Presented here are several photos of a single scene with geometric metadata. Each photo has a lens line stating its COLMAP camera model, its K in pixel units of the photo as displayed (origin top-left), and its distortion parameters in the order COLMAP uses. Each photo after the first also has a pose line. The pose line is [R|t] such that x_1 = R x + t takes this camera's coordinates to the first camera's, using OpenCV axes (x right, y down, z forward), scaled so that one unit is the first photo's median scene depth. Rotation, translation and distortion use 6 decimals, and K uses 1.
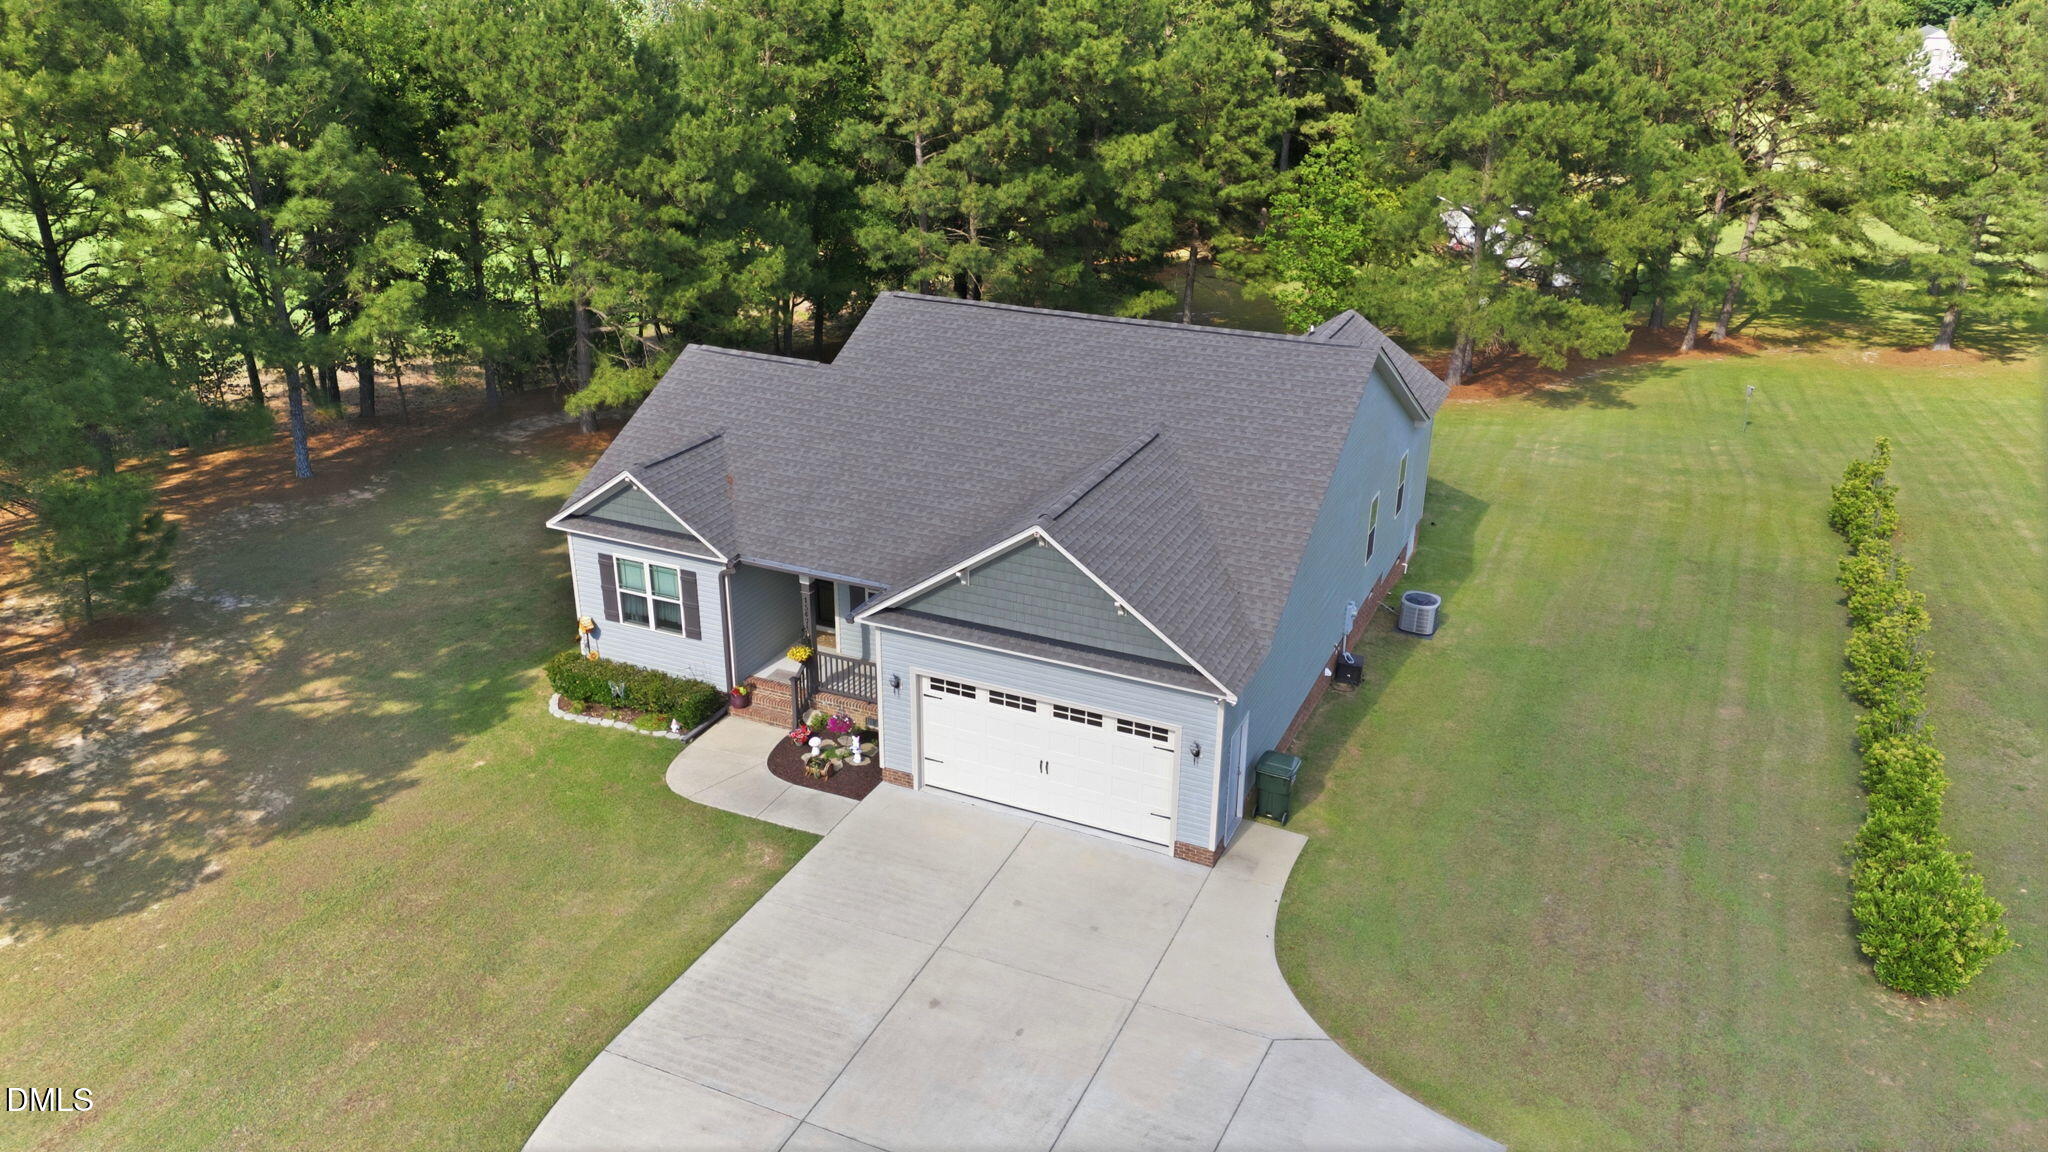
lens RADIAL K [[1523.8, 0, 1015.6], [0, 1523.8, 577.7], [0, 0, 1]] dist [0.063277, -0.086337]
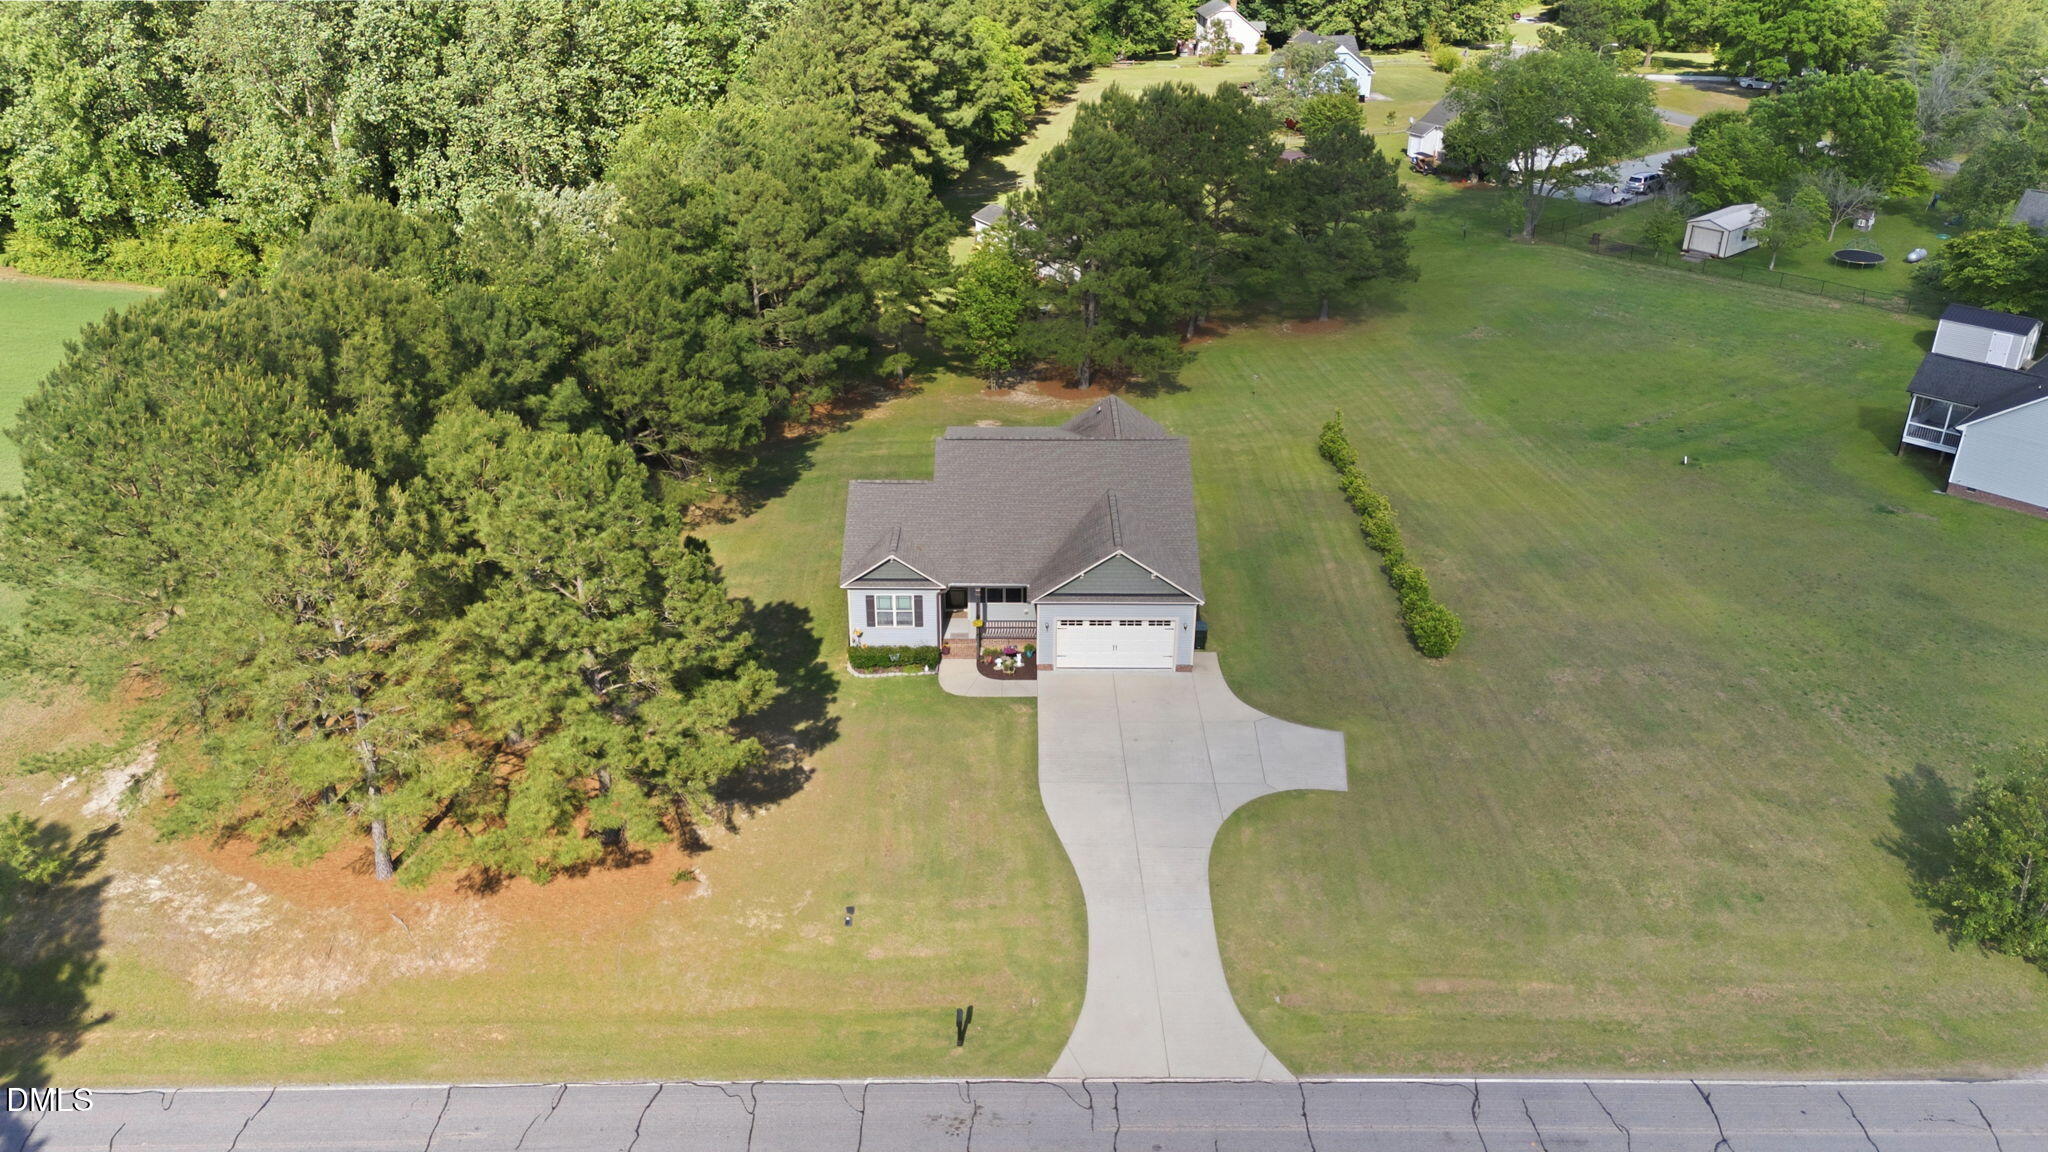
lens RADIAL K [[1523.9, 0, 1015.7], [0, 1523.9, 560.4], [0, 0, 1]] dist [0.049448, -0.056852]
pose [[0.910123, -0.190601, 0.367895, -0.860846], [0.167154, 0.981352, 0.094909, -0.230200], [-0.379125, -0.024884, 0.925011, -0.999970]]
